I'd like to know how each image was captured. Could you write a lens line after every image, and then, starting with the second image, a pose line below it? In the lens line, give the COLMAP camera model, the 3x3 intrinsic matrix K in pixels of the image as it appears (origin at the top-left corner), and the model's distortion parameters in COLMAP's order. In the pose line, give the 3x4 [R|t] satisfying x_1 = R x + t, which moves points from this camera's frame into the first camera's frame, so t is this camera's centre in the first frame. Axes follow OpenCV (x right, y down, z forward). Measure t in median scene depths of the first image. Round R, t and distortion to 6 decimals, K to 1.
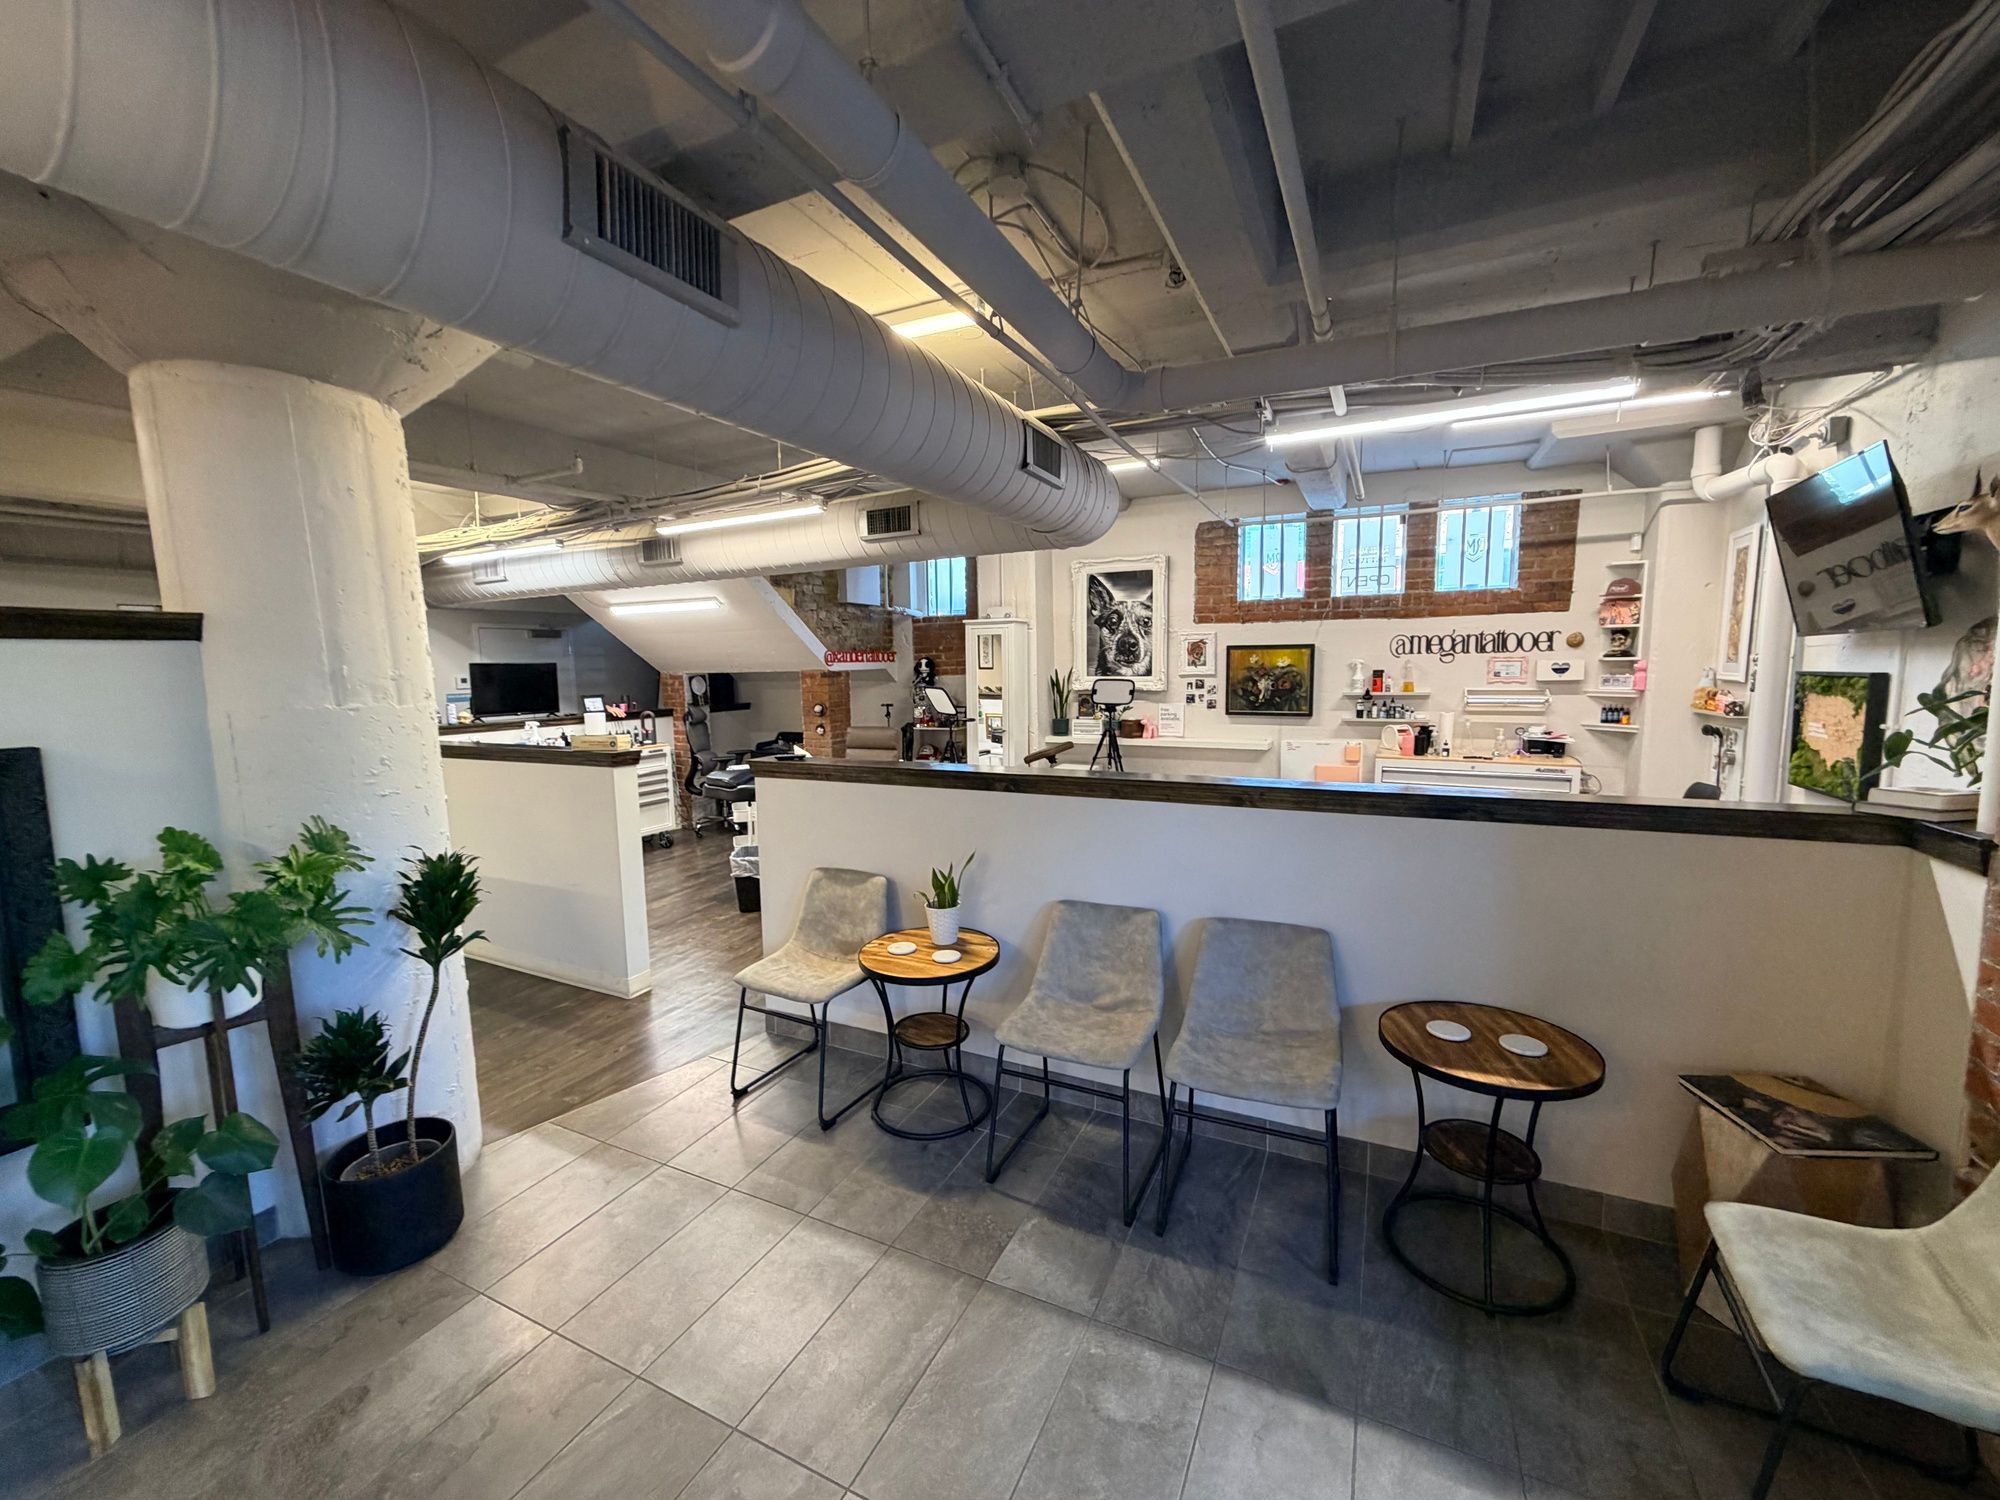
lens RADIAL K [[795.2, 0, 993.2], [0, 795.2, 750.9], [0, 0, 1]] dist [-0.001162, 0.000452]
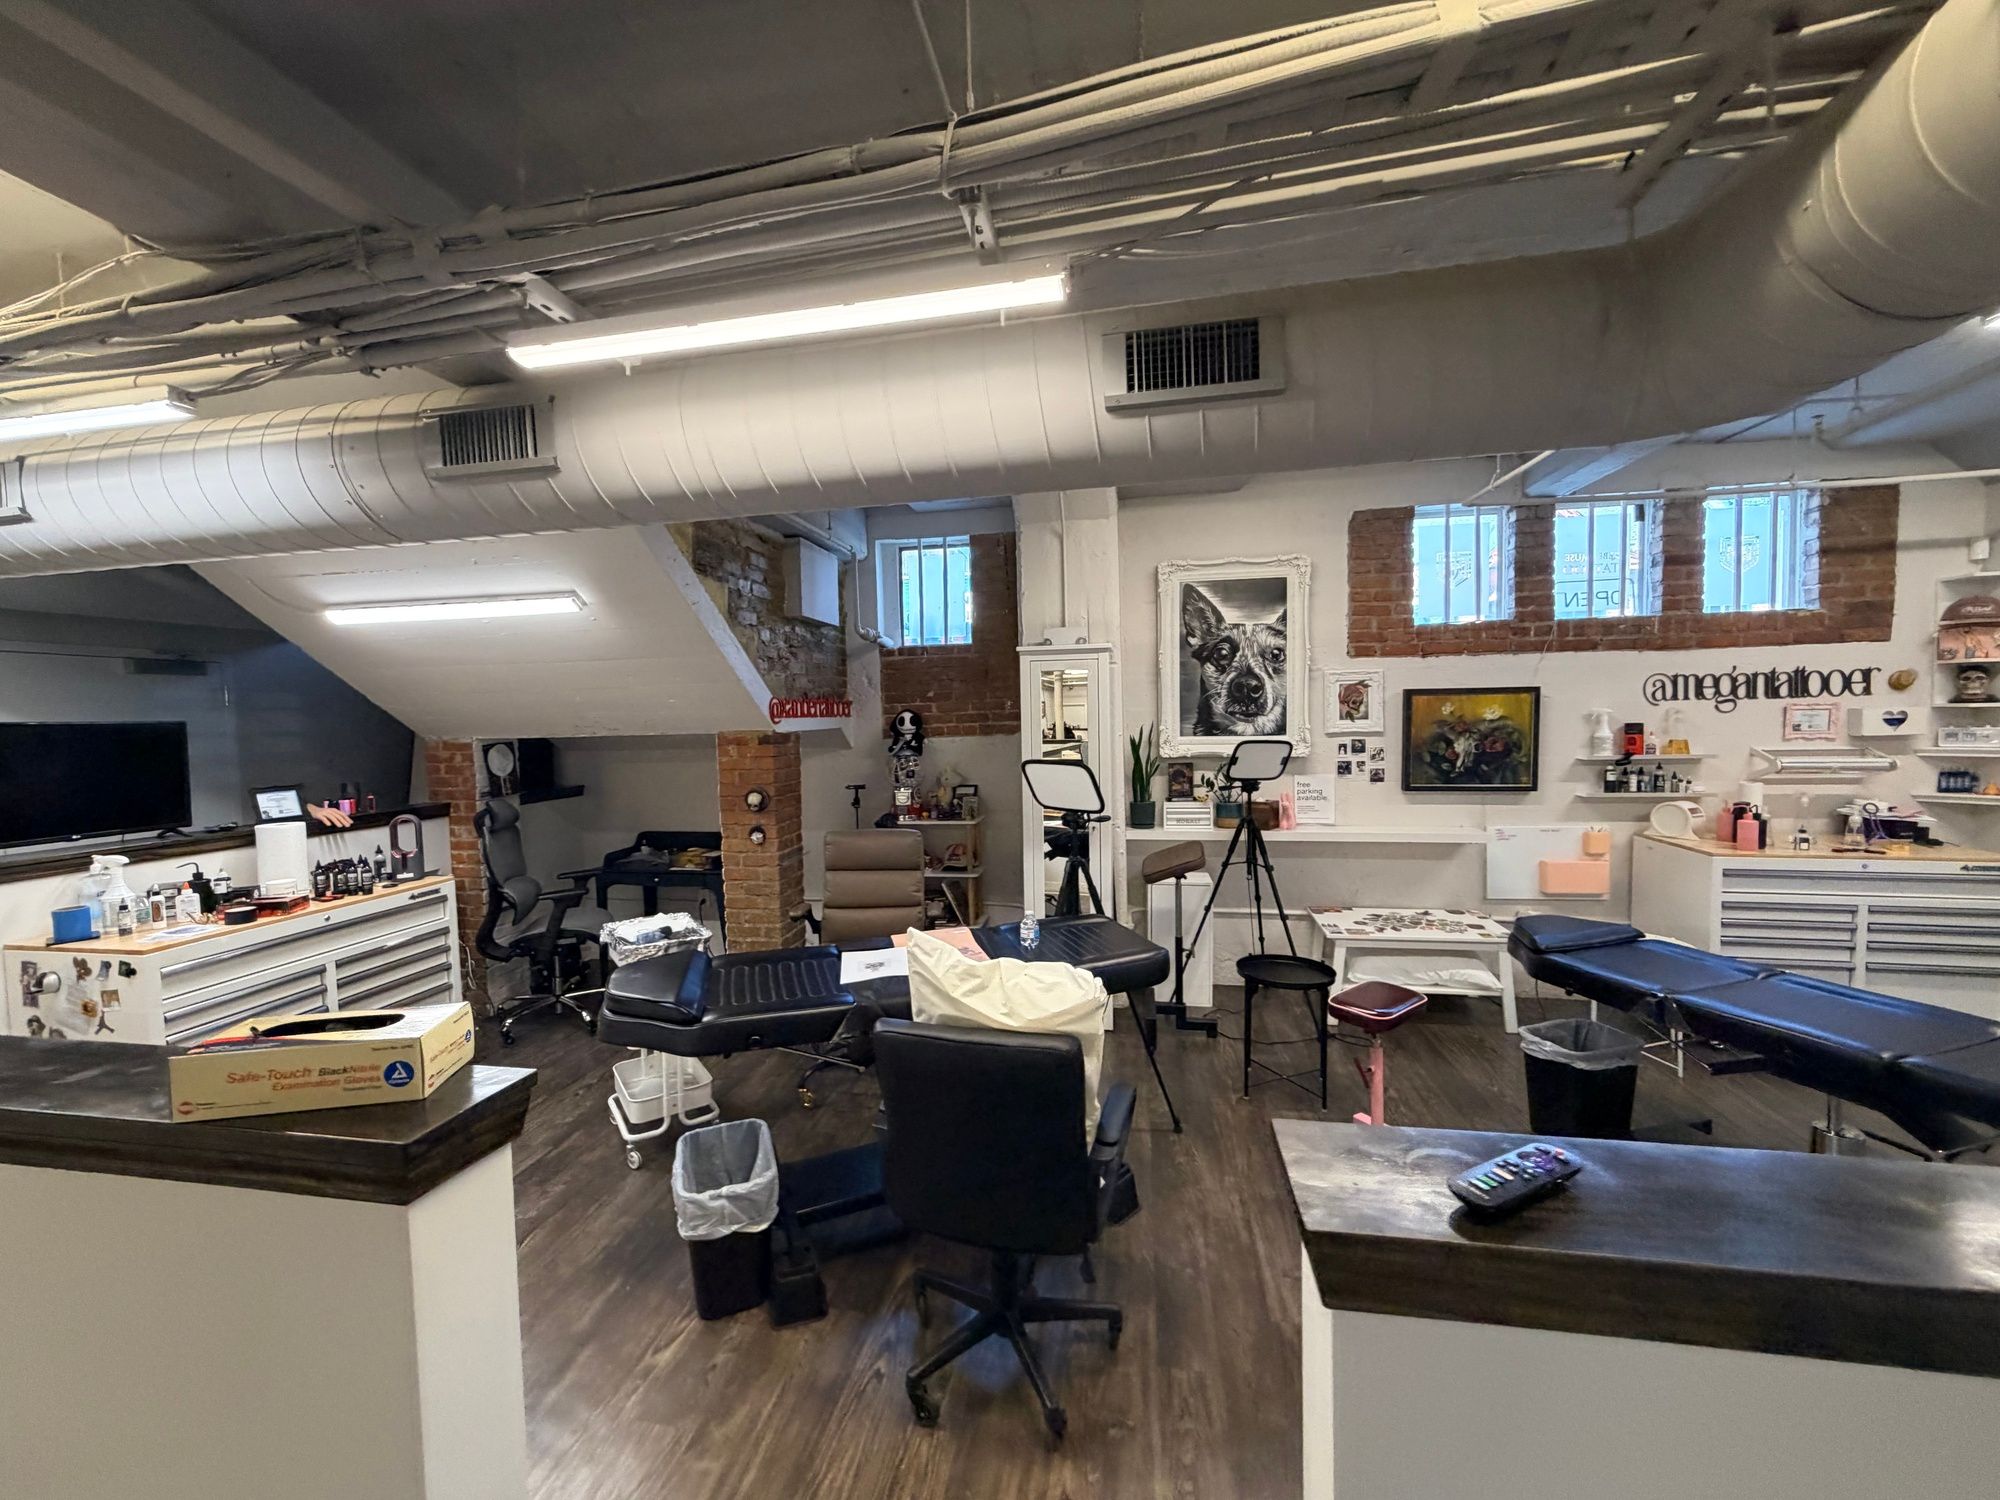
lens RADIAL K [[795.2, 0, 993.2], [0, 795.2, 750.9], [0, 0, 1]] dist [-0.001162, 0.000452]
pose [[0.962935, -0.016851, 0.269208, -0.224462], [0.036119, 0.997114, -0.066780, -0.046539], [-0.267306, 0.074028, 0.960764, 0.438079]]
